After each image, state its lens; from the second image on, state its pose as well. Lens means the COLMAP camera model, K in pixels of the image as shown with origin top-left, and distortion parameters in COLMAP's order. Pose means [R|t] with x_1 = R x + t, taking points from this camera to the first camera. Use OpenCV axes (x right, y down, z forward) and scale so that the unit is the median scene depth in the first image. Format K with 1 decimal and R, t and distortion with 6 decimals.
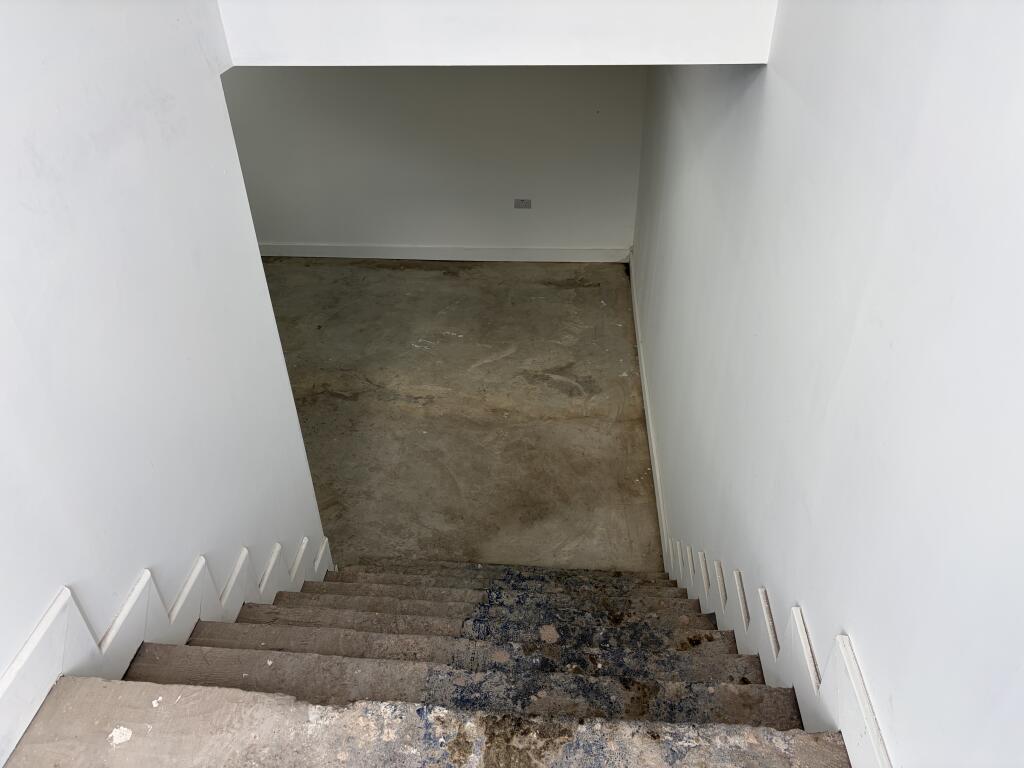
lens RADIAL K [[782.0, 0, 512.0], [0, 782.0, 384.0], [0, 0, 1]] dist [-0.005635, -0.002730]
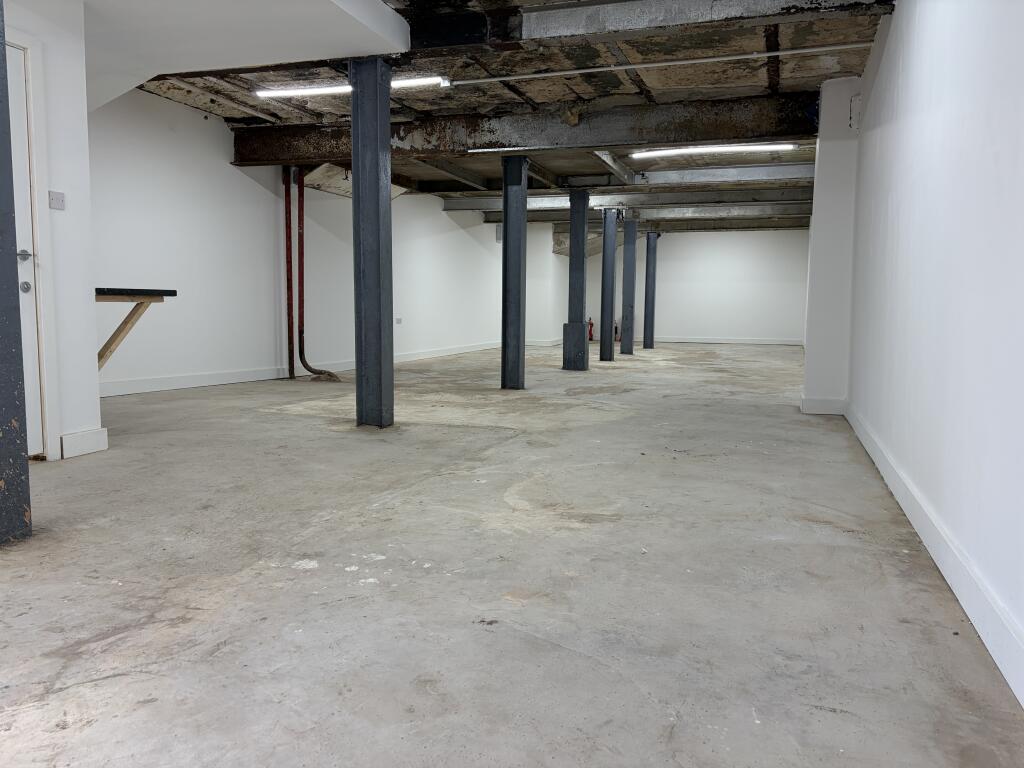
lens RADIAL K [[773.6, 0, 512.0], [0, 773.6, 384.0], [0, 0, 1]] dist [0.048401, -0.054226]
pose [[-0.253996, 0.116375, -0.960179, 0.071830], [-0.564410, 0.788346, 0.244852, -0.298847], [0.785448, 0.604125, -0.134553, 1.235282]]
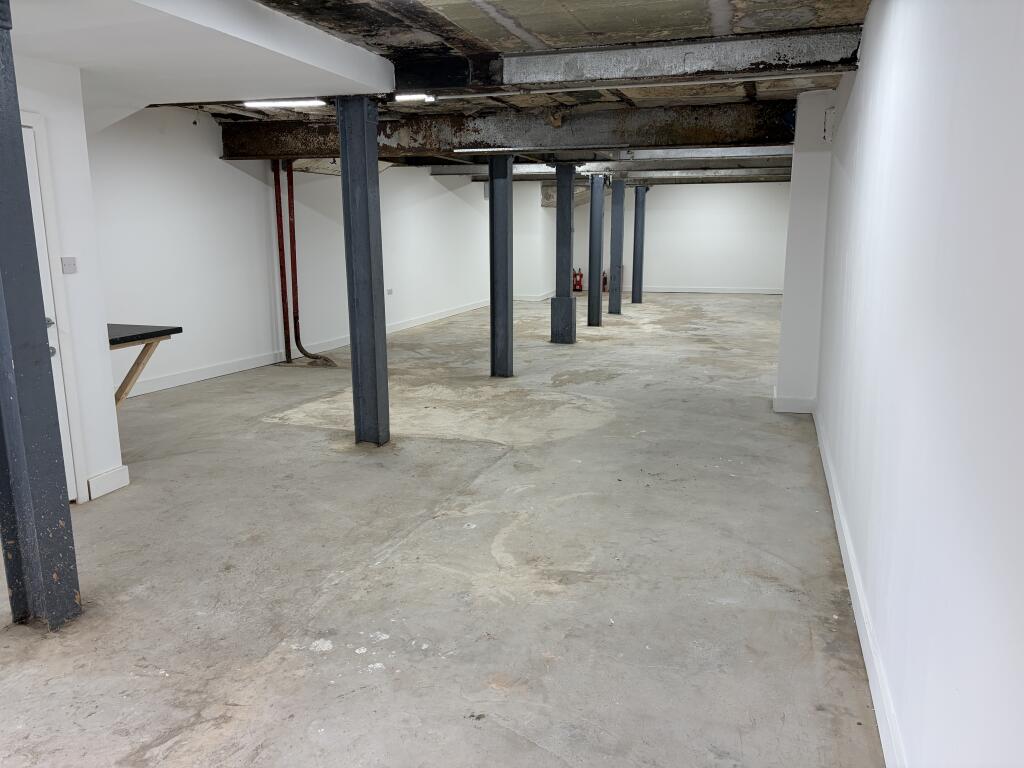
lens RADIAL K [[773.0, 0, 507.5], [0, 773.0, 388.0], [0, 0, 1]] dist [0.045142, -0.049481]
pose [[-0.248366, 0.217000, -0.944047, 0.115597], [-0.553050, 0.768360, 0.322116, -0.426389], [0.795267, 0.602108, -0.070823, 1.169618]]
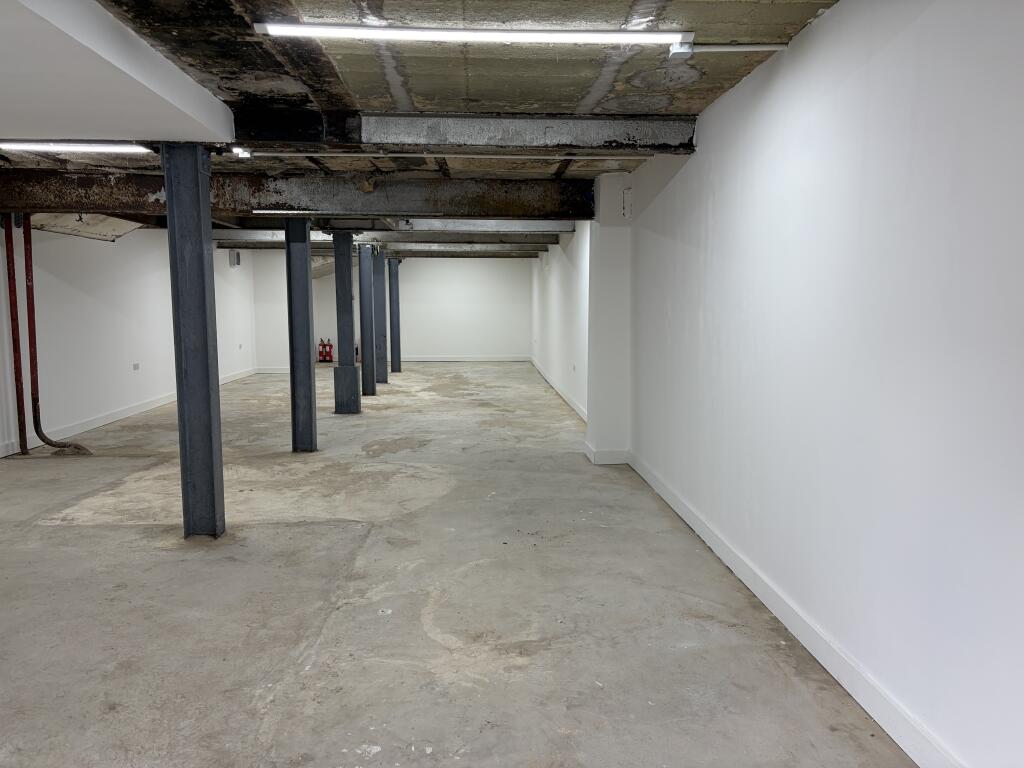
lens RADIAL K [[776.3, 0, 515.1], [0, 776.3, 386.1], [0, 0, 1]] dist [0.017962, 0.002786]
pose [[0.124926, 0.128101, -0.983862, 0.101771], [-0.574004, 0.818161, 0.033642, -0.300128], [0.809267, 0.560538, 0.175740, 1.017726]]
